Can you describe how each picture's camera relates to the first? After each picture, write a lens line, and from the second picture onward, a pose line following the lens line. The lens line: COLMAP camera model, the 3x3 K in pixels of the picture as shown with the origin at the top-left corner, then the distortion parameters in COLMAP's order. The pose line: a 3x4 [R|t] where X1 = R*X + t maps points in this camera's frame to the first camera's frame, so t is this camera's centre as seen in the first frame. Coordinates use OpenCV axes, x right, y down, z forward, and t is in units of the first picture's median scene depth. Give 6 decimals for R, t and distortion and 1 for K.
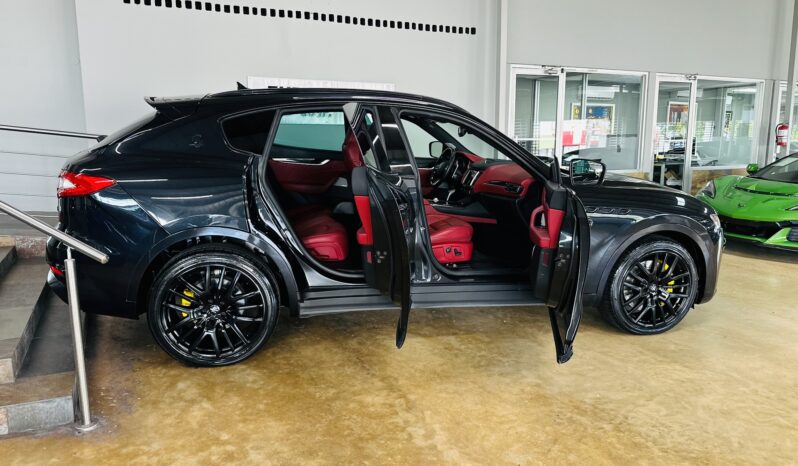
lens RADIAL K [[546.1, 0, 399.9], [0, 546.1, 237.1], [0, 0, 1]] dist [-0.009048, -0.001421]
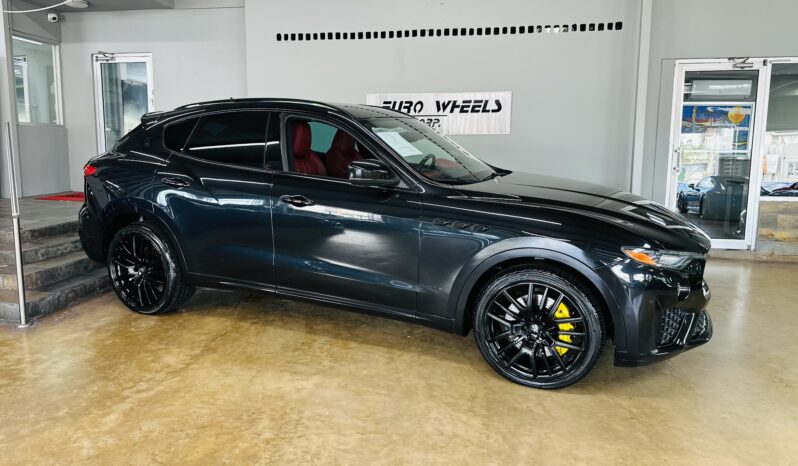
lens RADIAL K [[558.8, 0, 399.1], [0, 558.8, 234.4], [0, 0, 1]] dist [0.018672, -0.018292]
pose [[0.807183, 0.090246, -0.583362, 0.375750], [-0.117174, 0.993075, -0.008502, -0.006063], [0.578555, 0.075218, 0.812168, 0.106644]]
